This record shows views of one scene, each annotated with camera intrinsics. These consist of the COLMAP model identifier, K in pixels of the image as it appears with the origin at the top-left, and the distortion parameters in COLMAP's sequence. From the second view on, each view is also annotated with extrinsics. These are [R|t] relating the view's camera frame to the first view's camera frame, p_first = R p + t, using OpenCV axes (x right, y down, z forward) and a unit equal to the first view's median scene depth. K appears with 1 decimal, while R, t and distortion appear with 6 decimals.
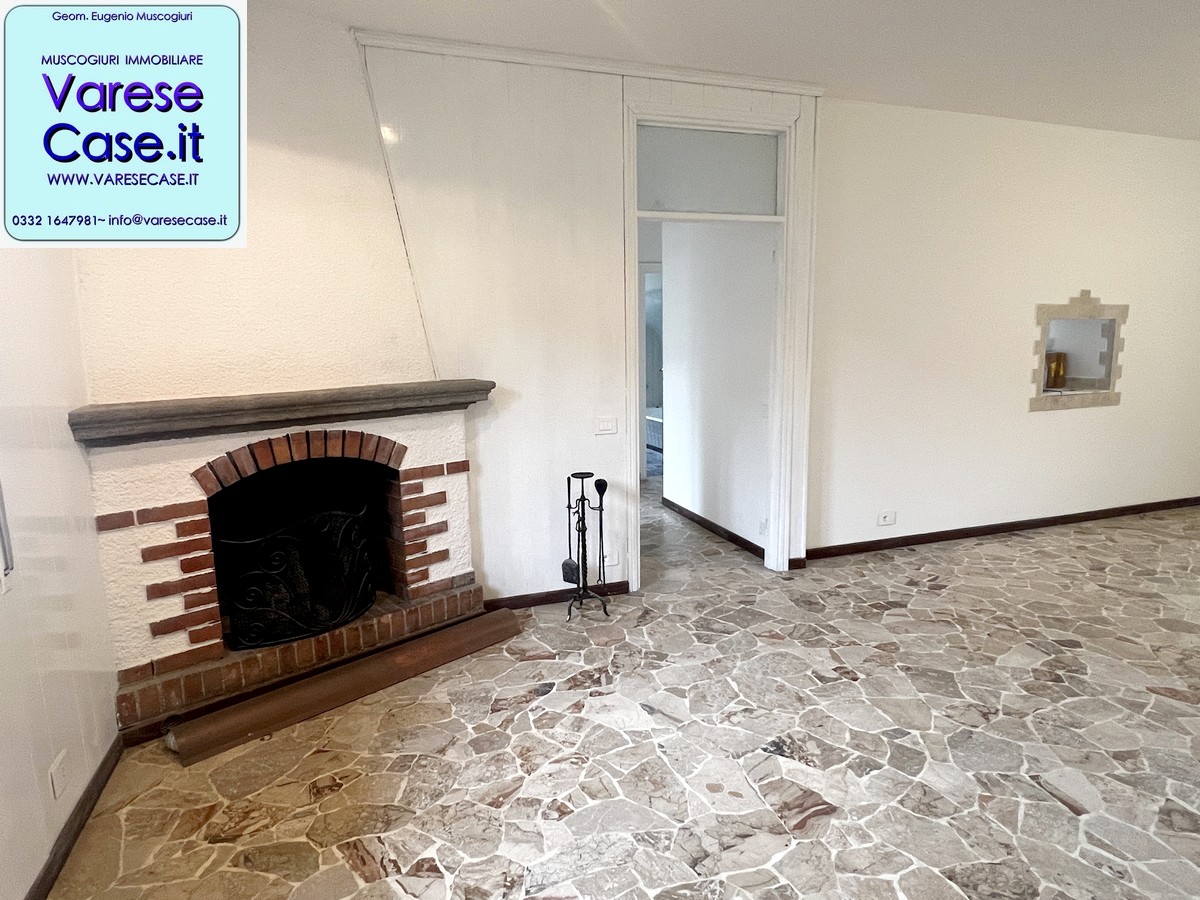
lens RADIAL K [[699.7, 0, 592.6], [0, 699.7, 454.2], [0, 0, 1]] dist [-0.001039, 0.001164]
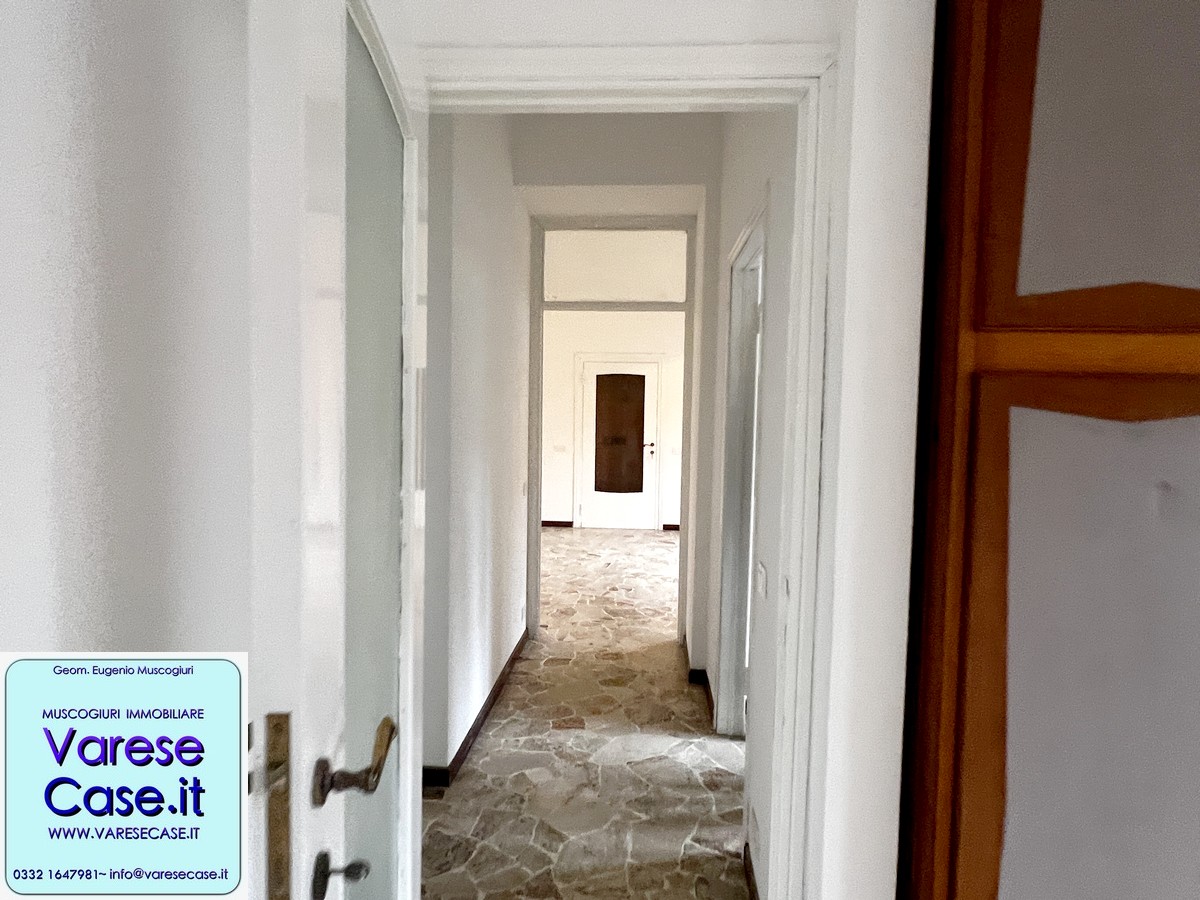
lens RADIAL K [[699.7, 0, 597.5], [0, 699.7, 448.3], [0, 0, 1]] dist [-0.001039, 0.001164]
pose [[-0.928467, -0.019621, 0.370897, -0.266004], [0.058567, 0.978376, 0.198367, -0.399490], [-0.366769, 0.205900, -0.907241, 2.433303]]
